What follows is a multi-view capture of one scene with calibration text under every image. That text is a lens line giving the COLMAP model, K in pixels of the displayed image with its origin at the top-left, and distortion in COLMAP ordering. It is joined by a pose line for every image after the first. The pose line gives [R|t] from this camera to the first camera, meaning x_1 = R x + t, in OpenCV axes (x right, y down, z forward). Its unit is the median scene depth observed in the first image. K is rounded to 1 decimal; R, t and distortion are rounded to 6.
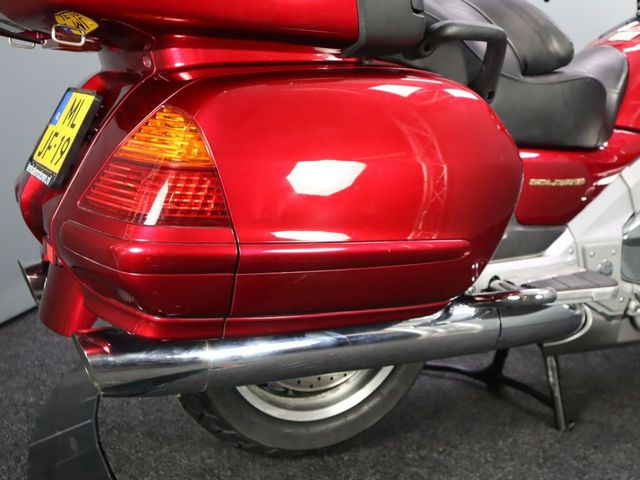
lens RADIAL K [[803.4, 0, 320.7], [0, 803.4, 245.3], [0, 0, 1]] dist [0.019244, 0.000000]
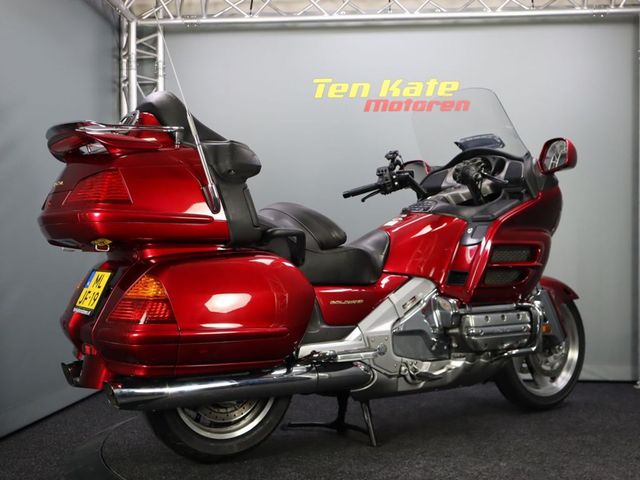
lens RADIAL K [[803.4, 0, 328.8], [0, 803.4, 254.3], [0, 0, 1]] dist [0.019244, 0.000000]
pose [[0.995162, -0.058575, 0.078878, 0.117079], [0.072471, 0.979725, -0.186779, 0.183723], [-0.066338, 0.191592, 0.979230, -1.005878]]
